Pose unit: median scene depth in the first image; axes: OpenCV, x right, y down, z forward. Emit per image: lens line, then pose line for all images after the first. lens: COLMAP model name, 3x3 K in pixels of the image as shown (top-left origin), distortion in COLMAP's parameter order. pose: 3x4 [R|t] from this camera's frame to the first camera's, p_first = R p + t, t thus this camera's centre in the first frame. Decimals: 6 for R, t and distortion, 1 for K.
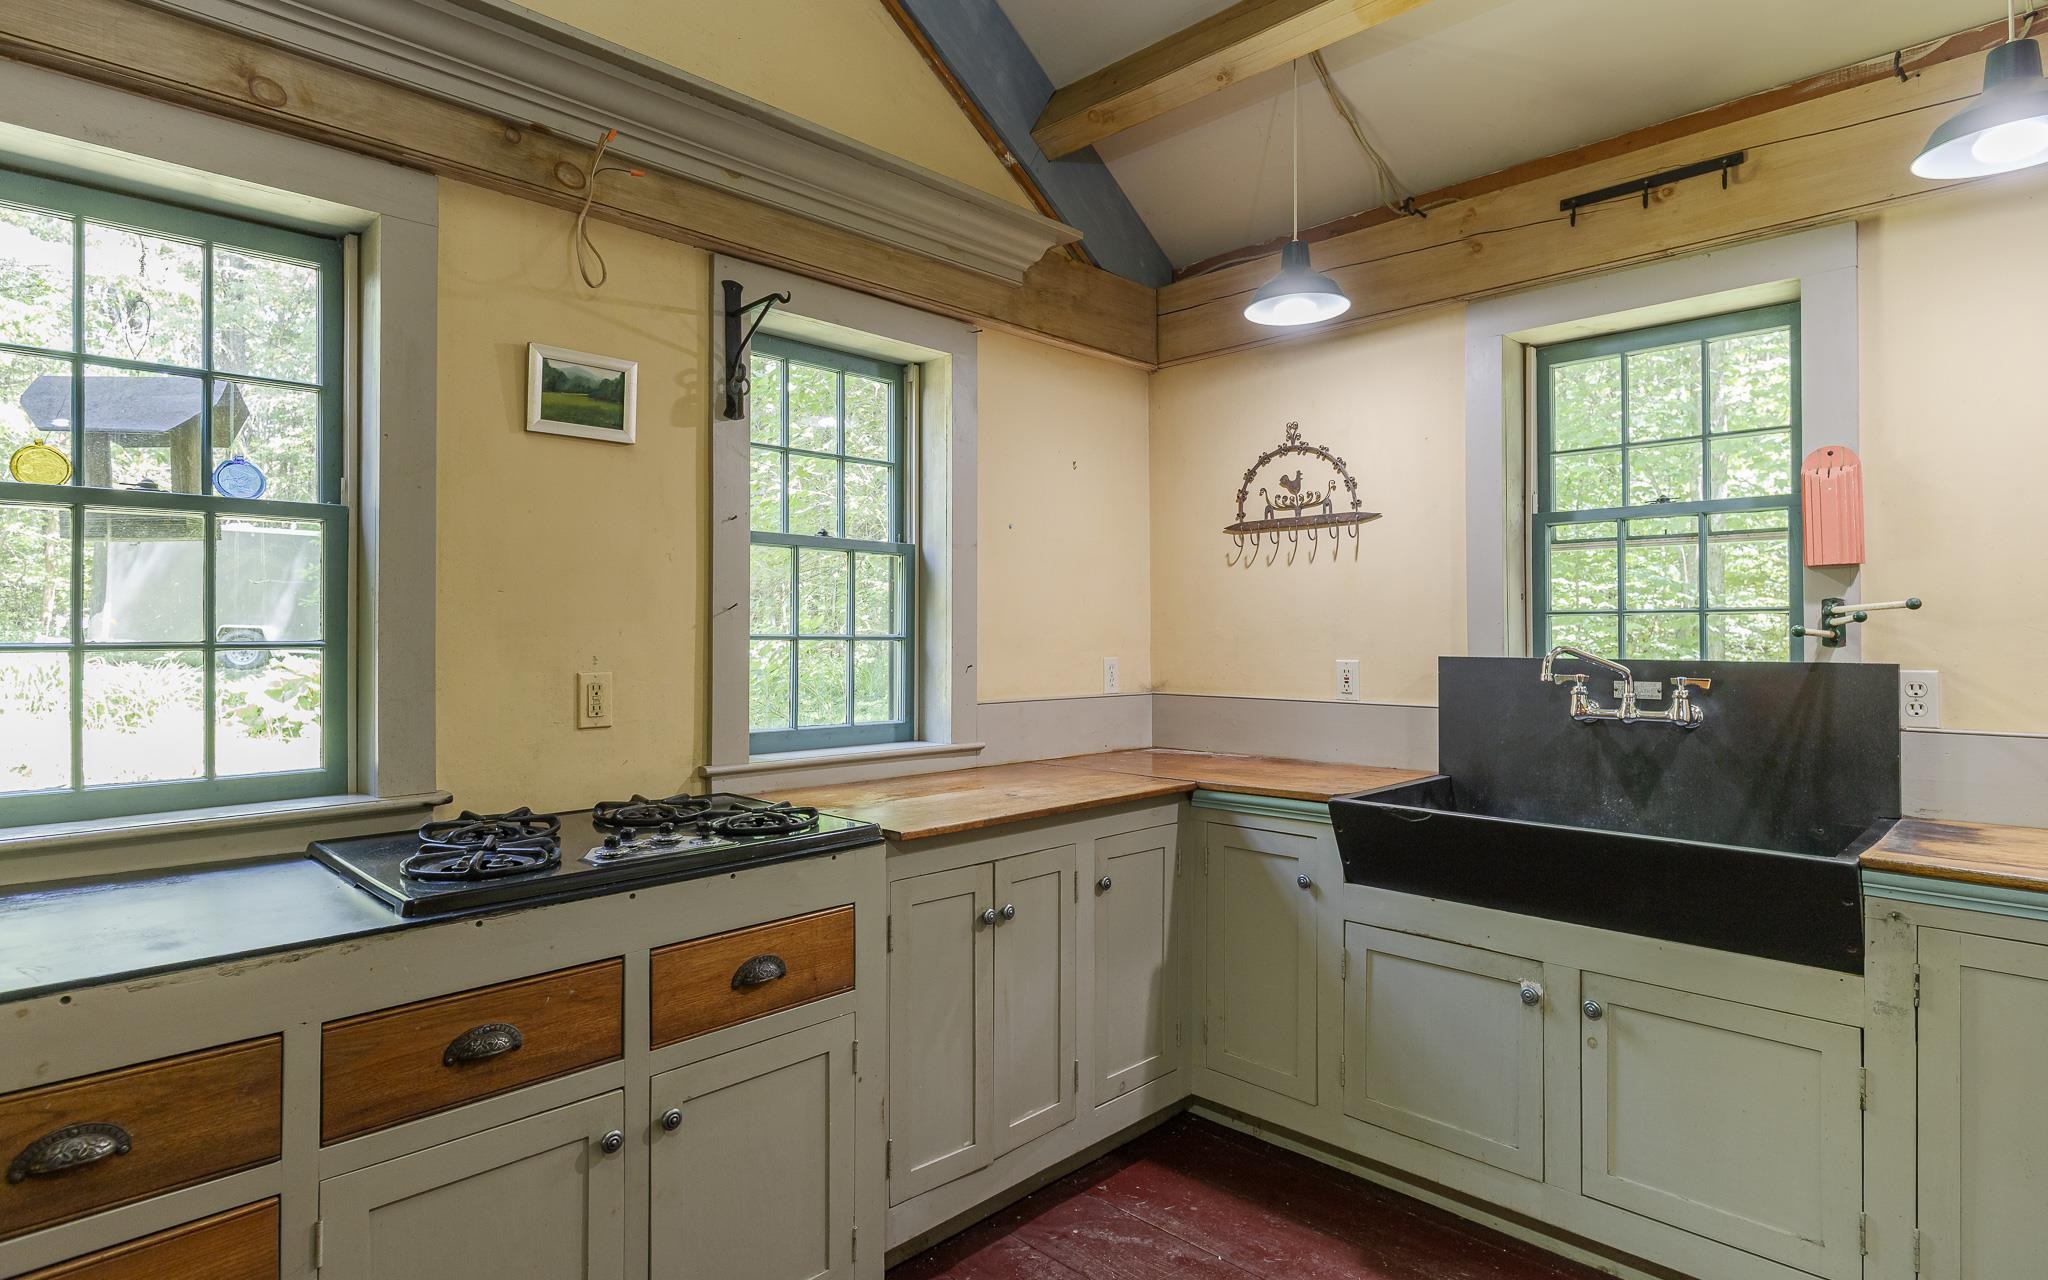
lens RADIAL K [[1072.6, 0, 1020.5], [0, 1072.6, 626.0], [0, 0, 1]] dist [0.000652, -0.000411]
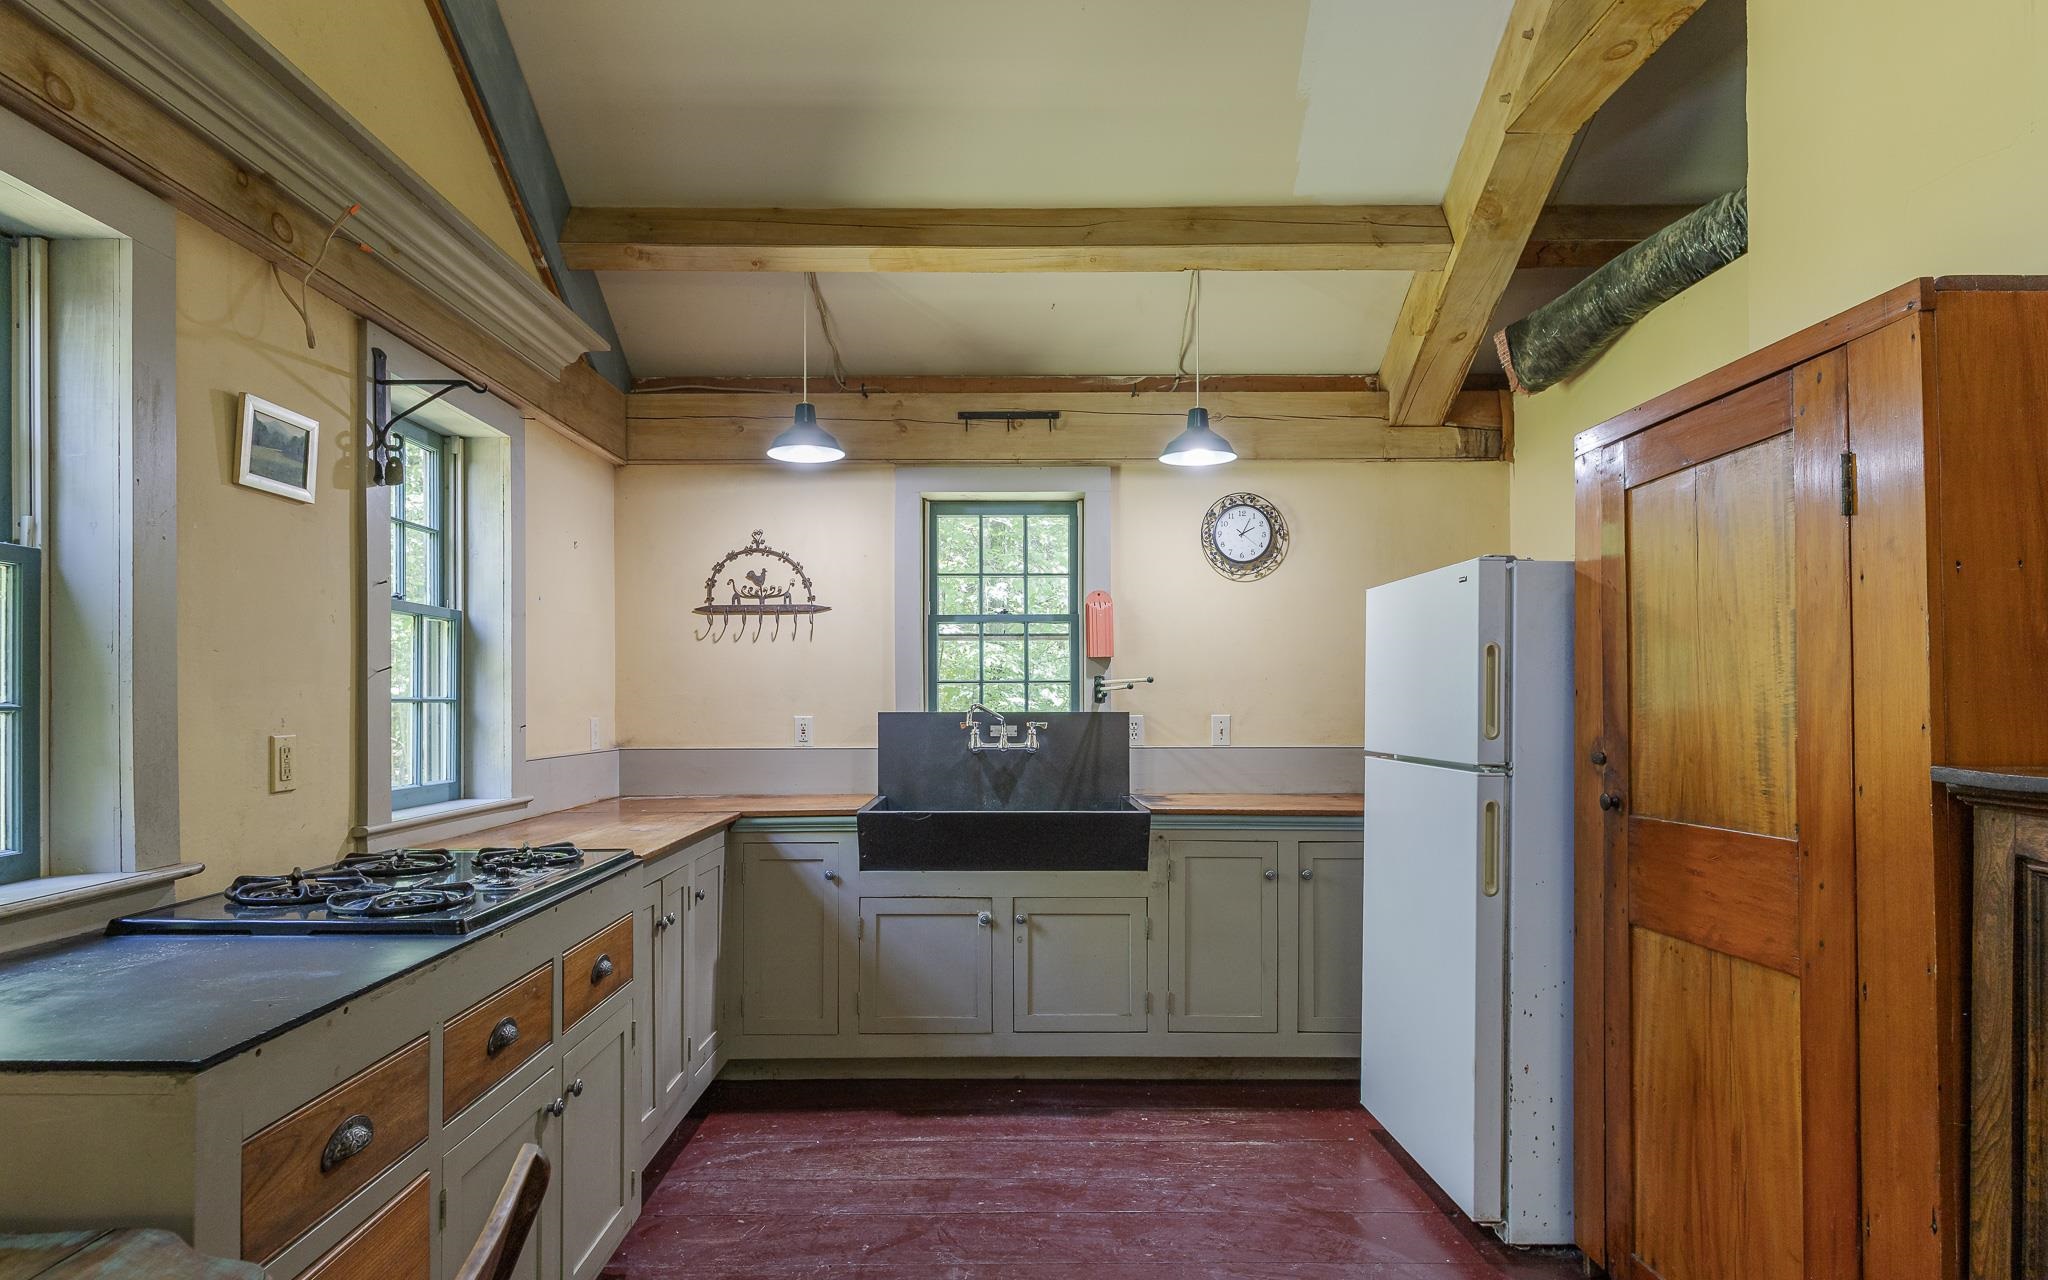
lens RADIAL K [[1089.7, 0, 1019.7], [0, 1089.7, 703.8], [0, 0, 1]] dist [0.000487, -0.000436]
pose [[0.700180, -0.005182, 0.713947, -0.550160], [-0.002779, 0.999946, 0.009984, 0.002571], [-0.713961, -0.008975, 0.700128, -0.151697]]
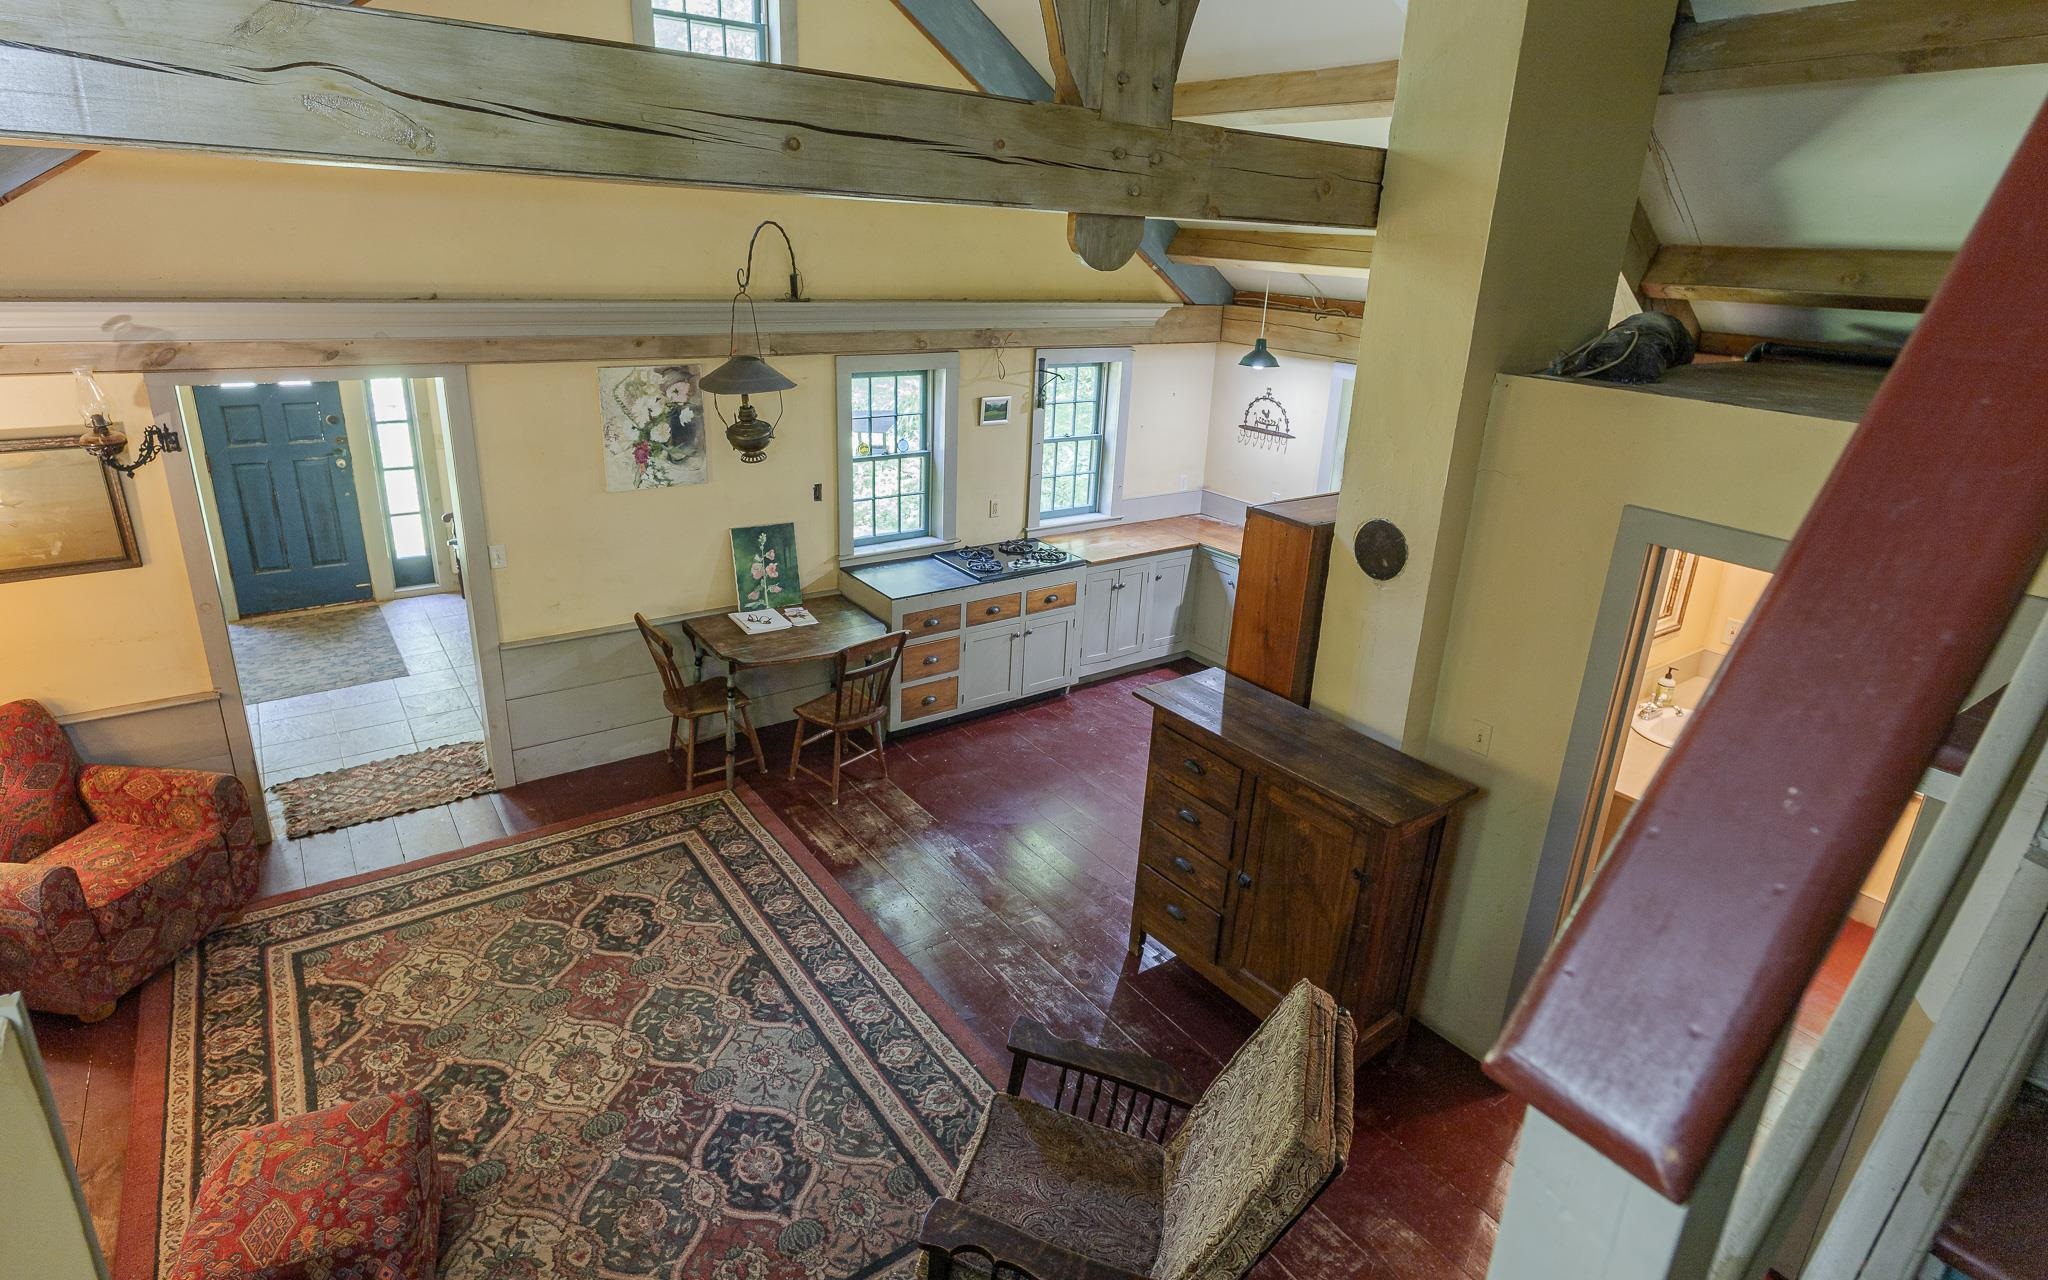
lens RADIAL K [[1072.6, 0, 1020.5], [0, 1072.6, 626.0], [0, 0, 1]] dist [0.000652, -0.000411]
pose [[0.984468, 0.098059, -0.145624, 0.138677], [-0.041264, 0.935480, 0.350963, -0.606577], [0.170644, -0.339503, 0.924996, -1.699400]]
